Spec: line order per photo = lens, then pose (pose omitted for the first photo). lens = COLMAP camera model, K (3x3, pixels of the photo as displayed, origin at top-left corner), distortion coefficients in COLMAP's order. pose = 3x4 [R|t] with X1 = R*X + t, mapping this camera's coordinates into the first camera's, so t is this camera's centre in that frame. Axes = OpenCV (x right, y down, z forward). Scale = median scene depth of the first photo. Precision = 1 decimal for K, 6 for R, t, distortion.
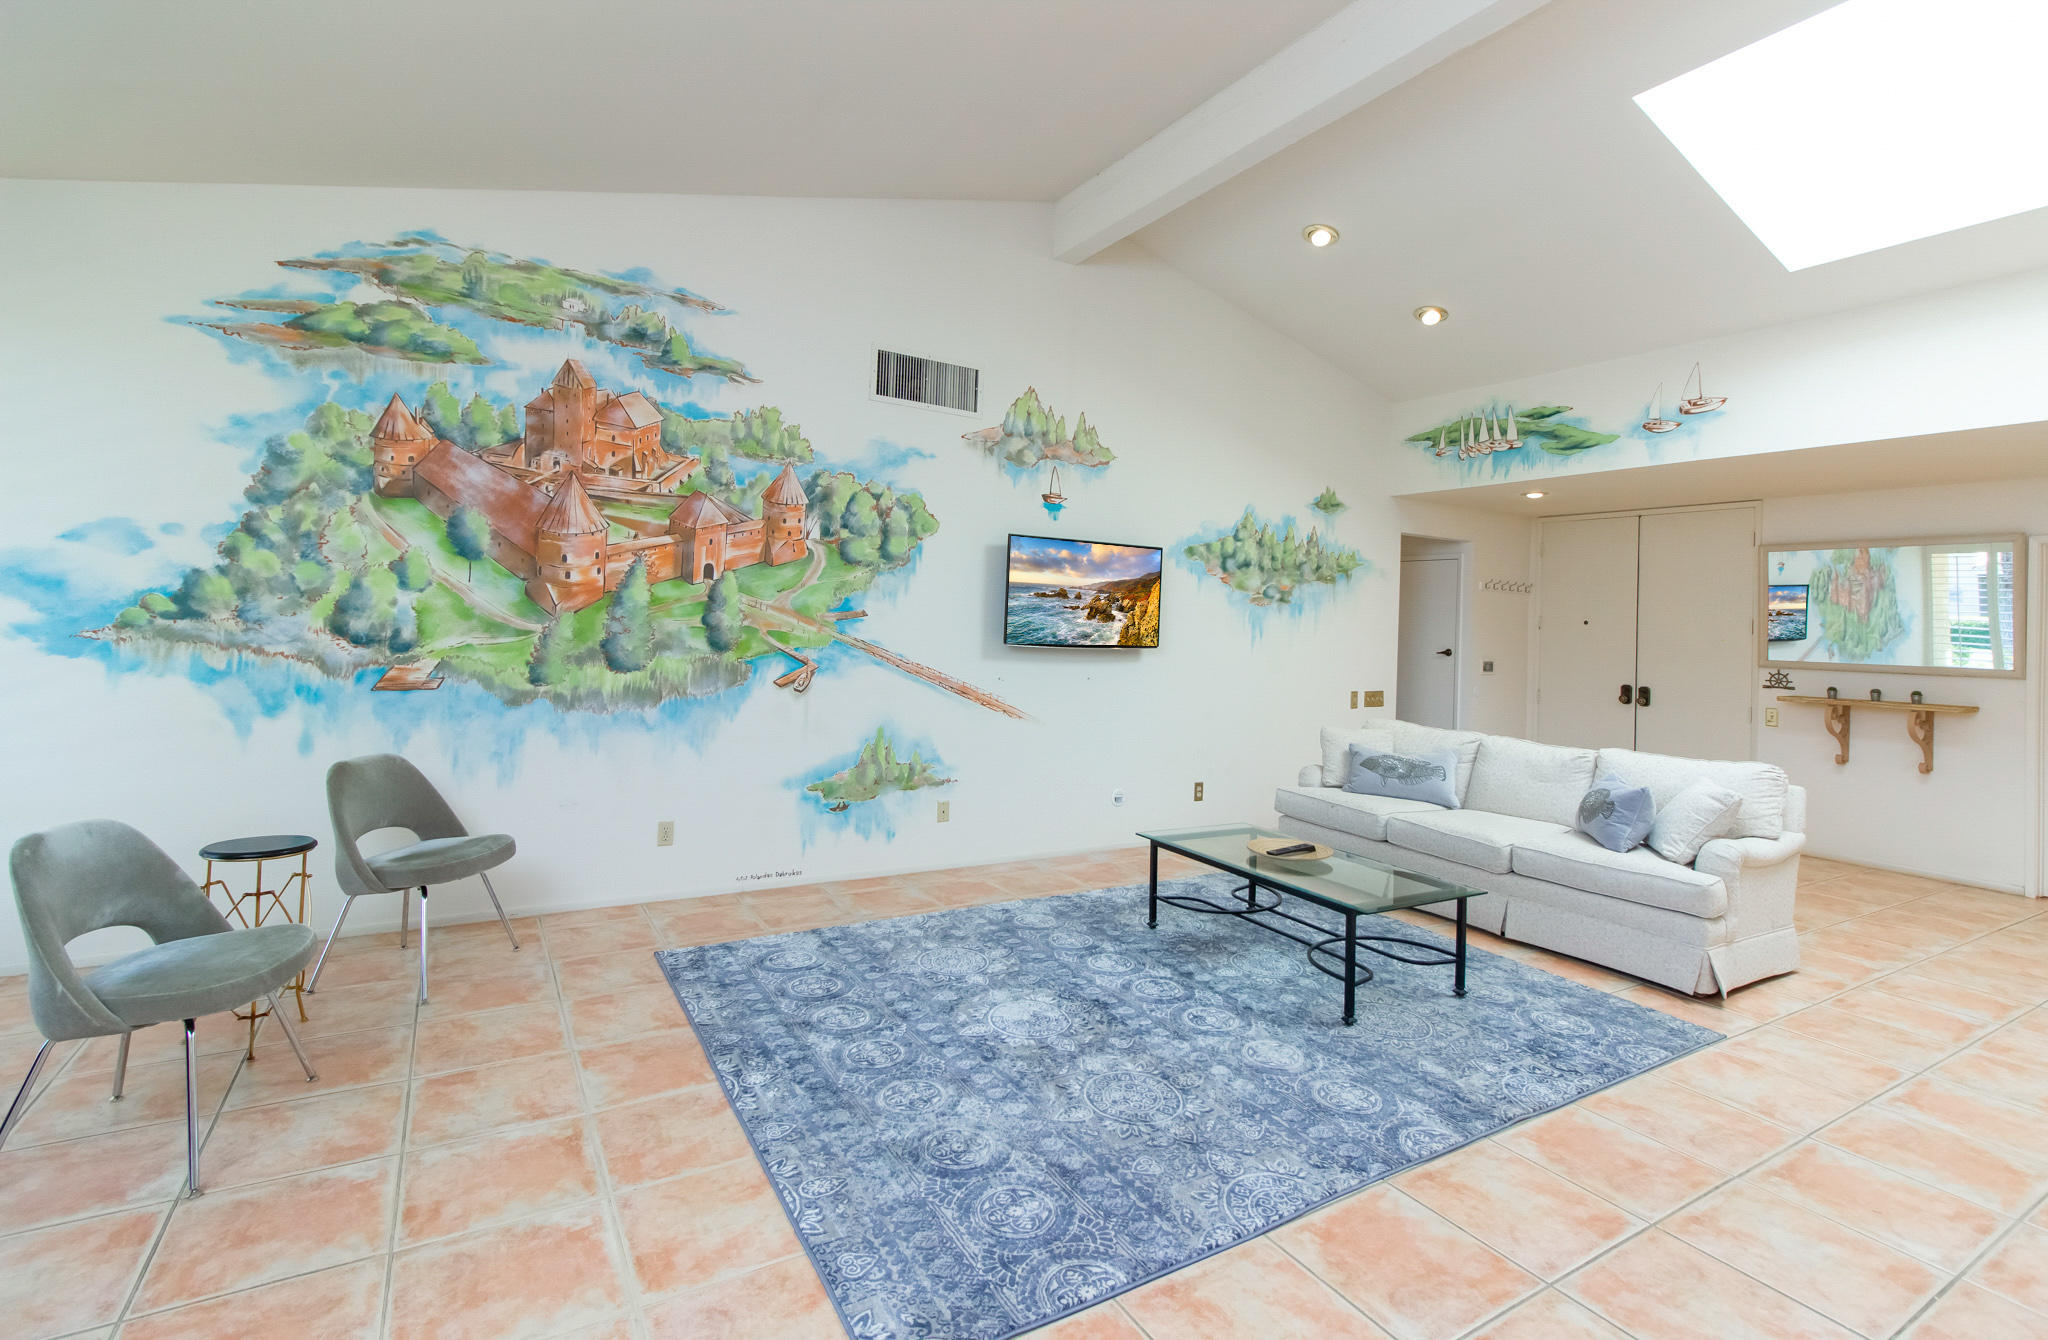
lens RADIAL K [[945.5, 0, 1033.0], [0, 945.5, 598.2], [0, 0, 1]] dist [-0.007585, 0.005460]
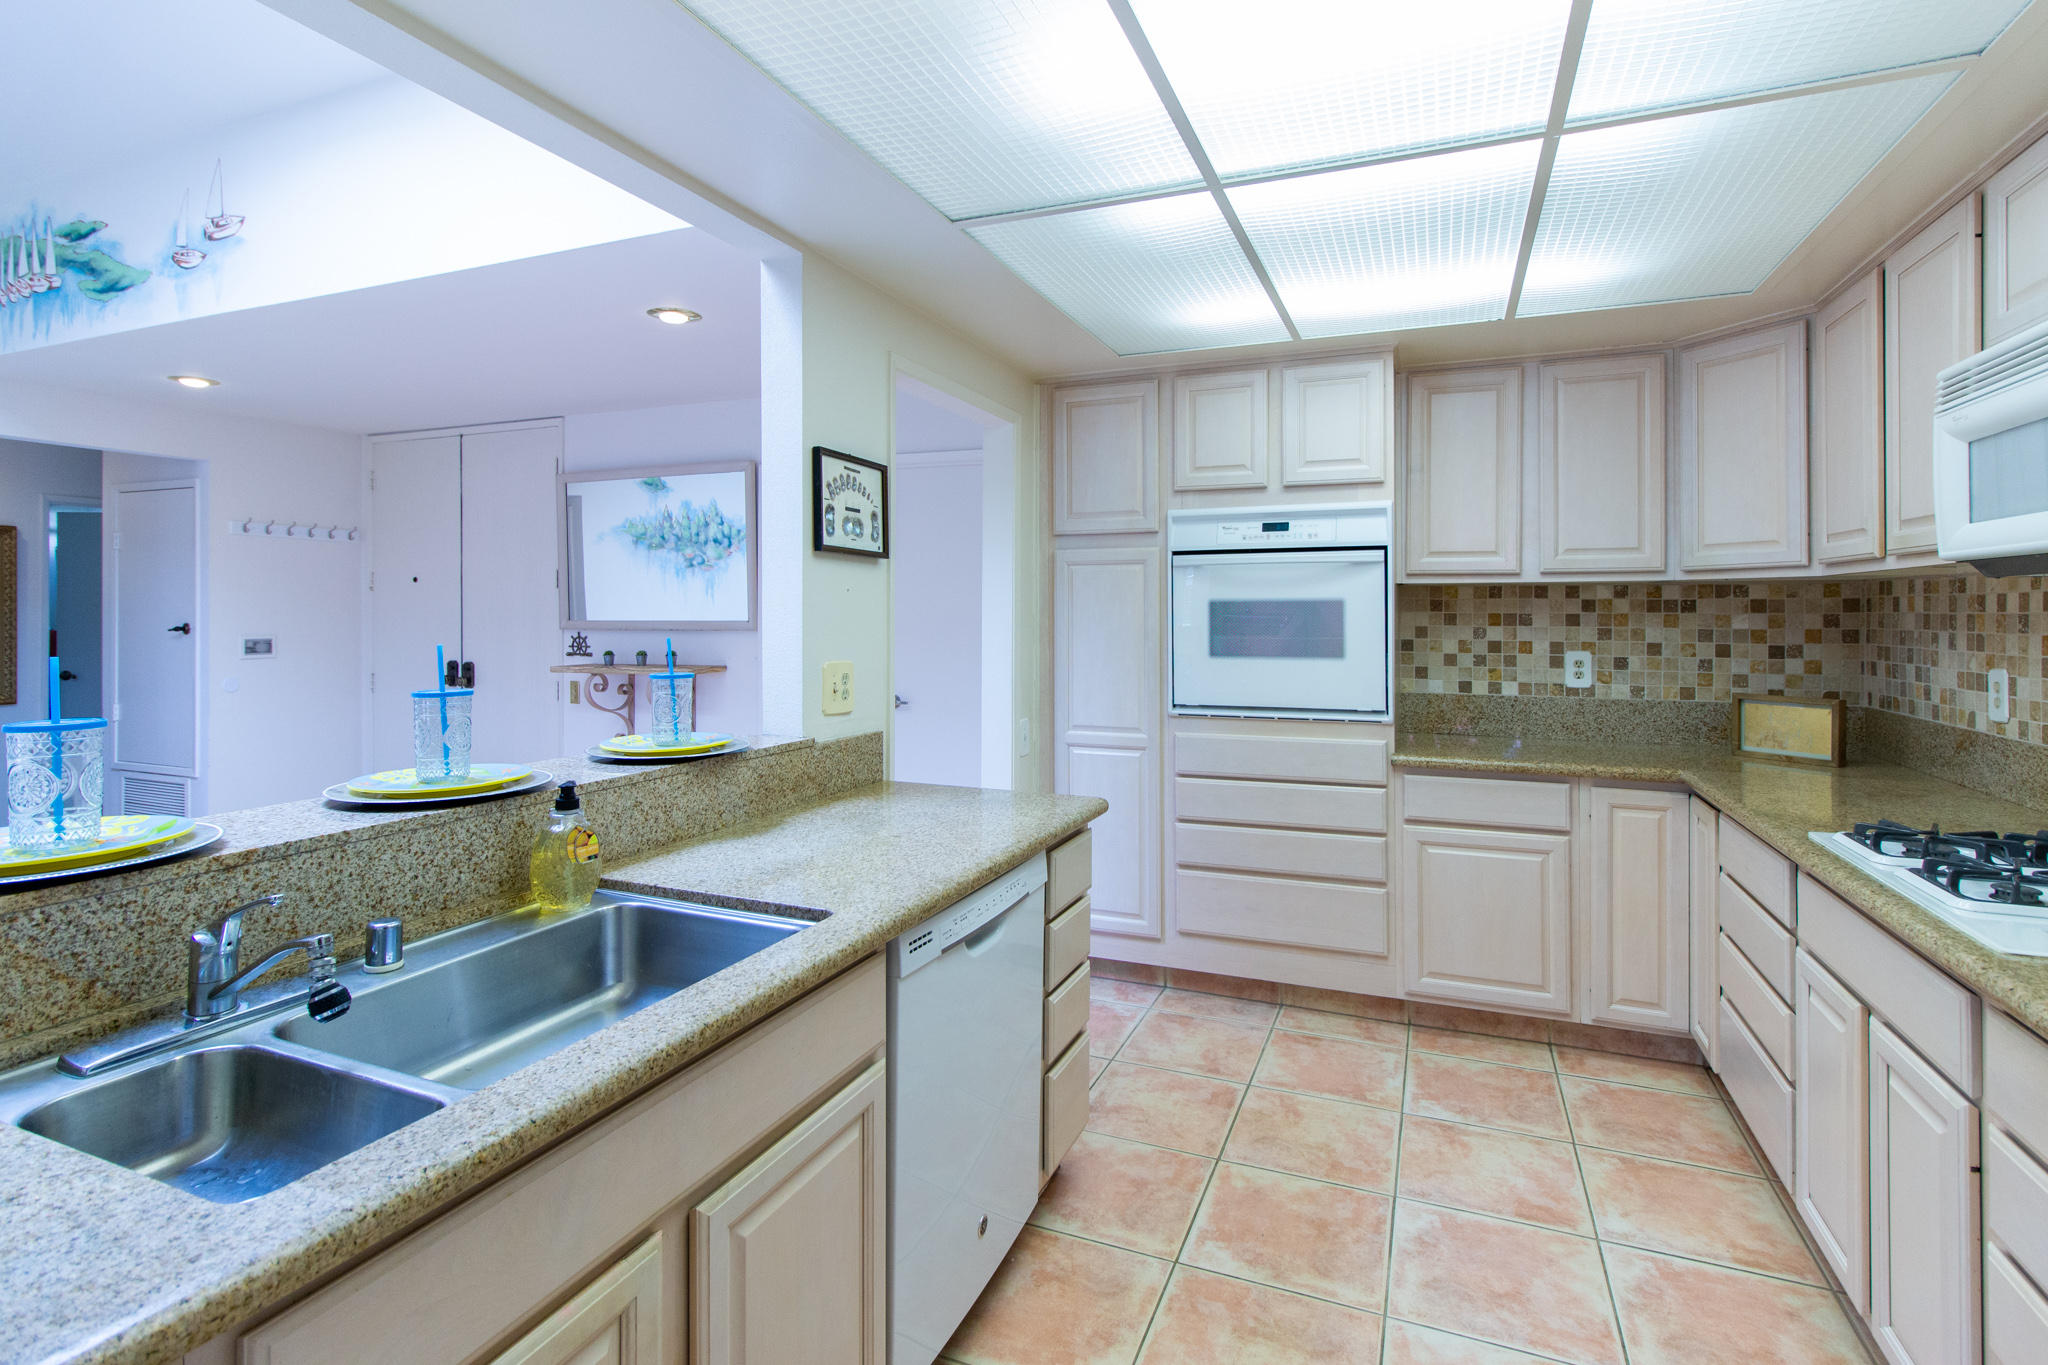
lens RADIAL K [[983.6, 0, 1043.2], [0, 983.6, 606.3], [0, 0, 1]] dist [0.000965, 0.002523]
pose [[0.803425, -0.033715, 0.594451, 0.831854], [0.014555, 0.999209, 0.036999, 0.039620], [-0.595228, -0.021074, 0.803280, 0.144389]]
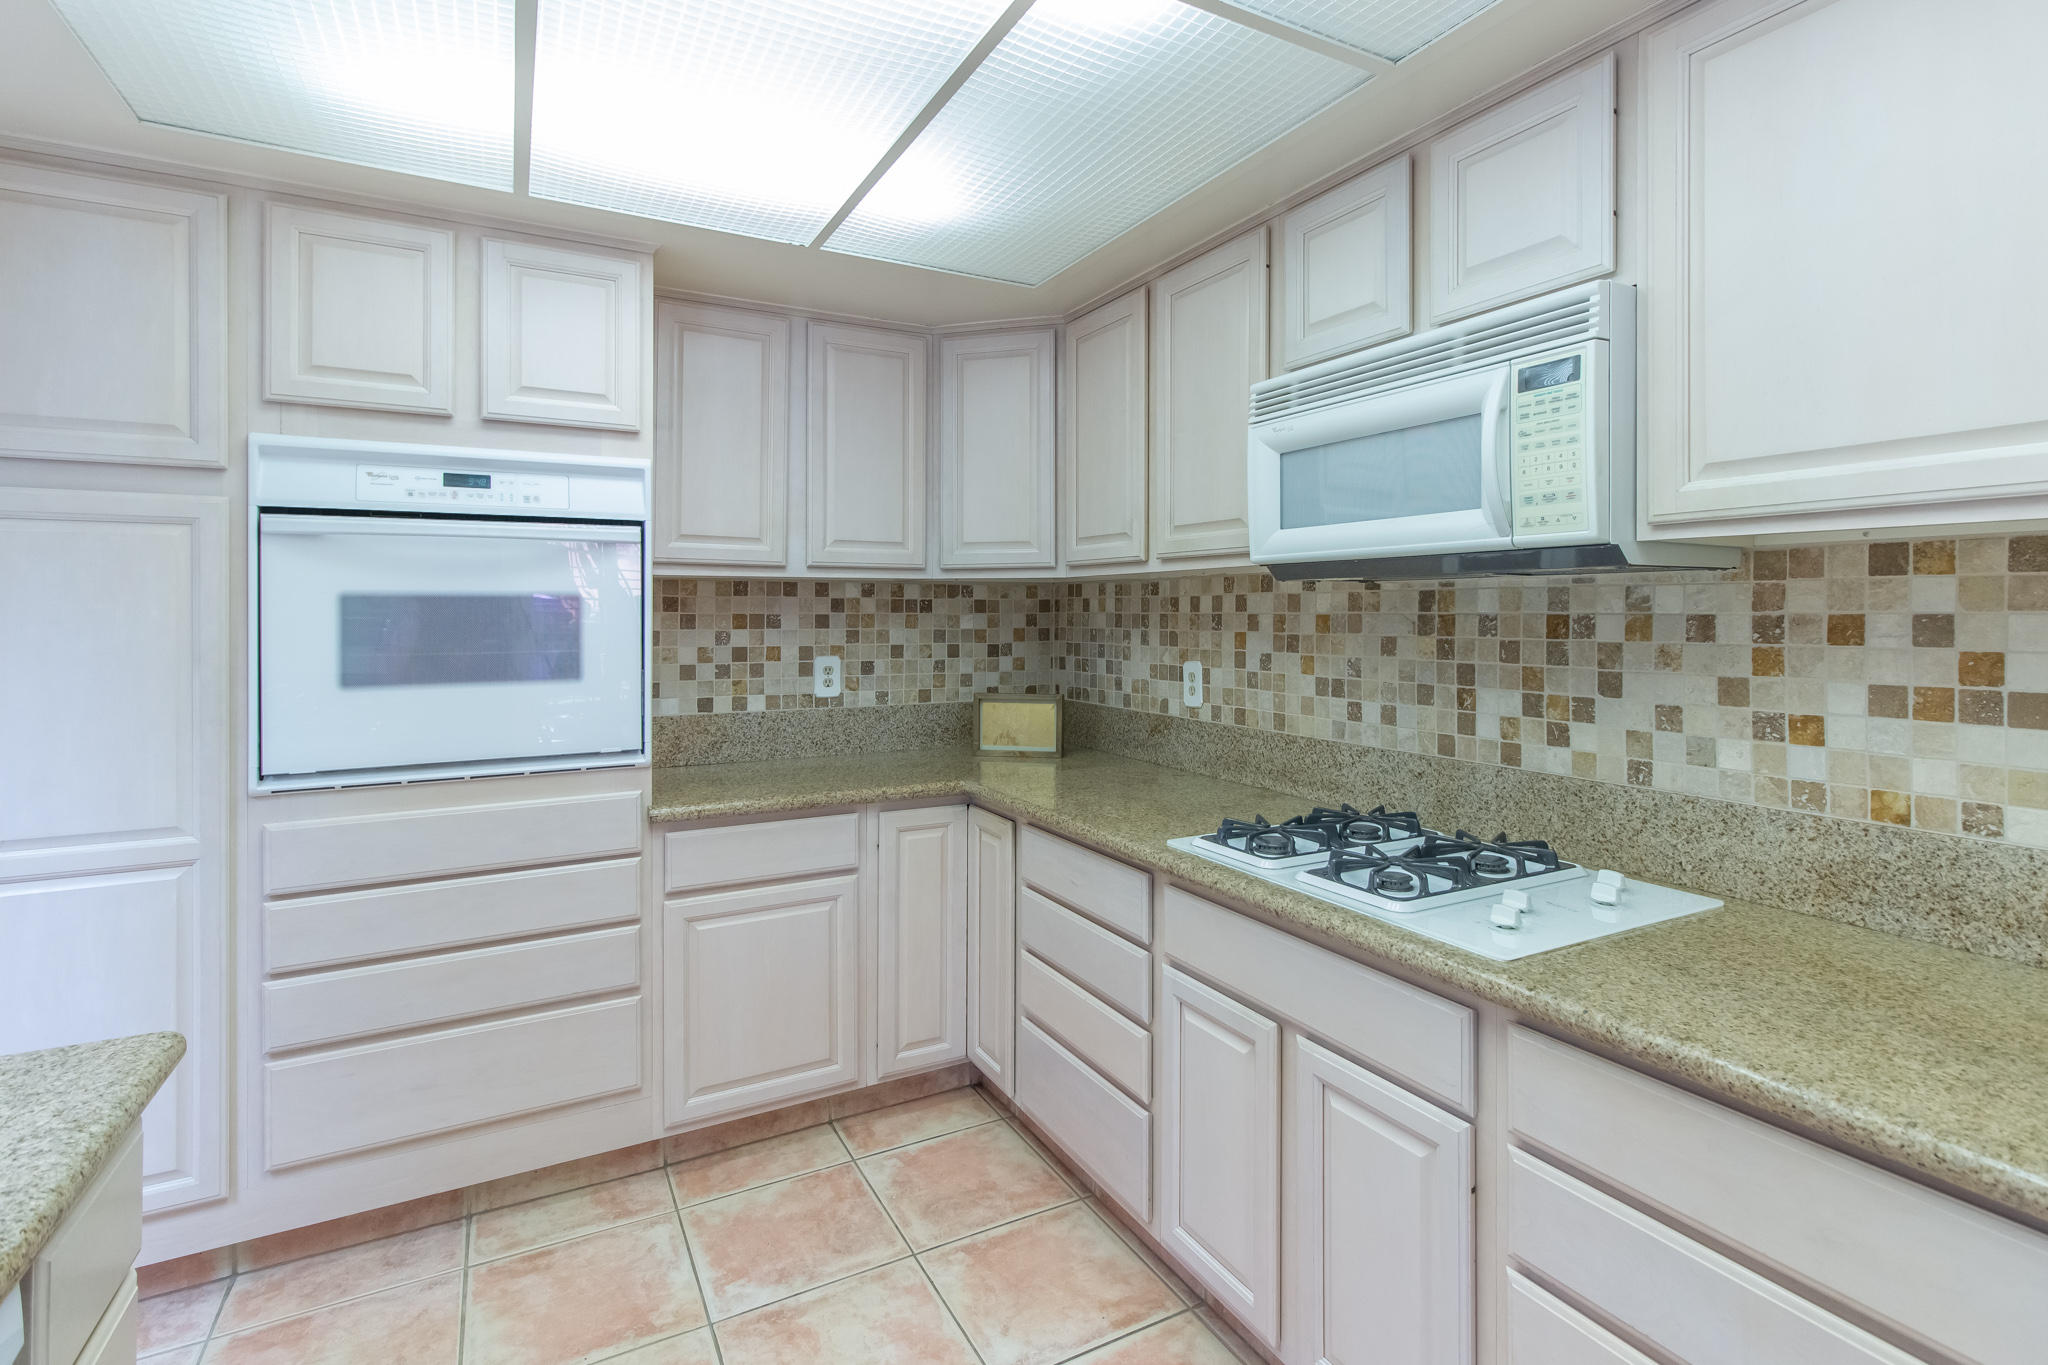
lens RADIAL K [[983.6, 0, 1055.9], [0, 983.6, 609.1], [0, 0, 1]] dist [0.000965, 0.002523]
pose [[0.038542, -0.035257, 0.998635, 0.940189], [-0.023893, 0.999059, 0.036194, 0.047362], [-0.998971, -0.025256, 0.037664, 0.320782]]
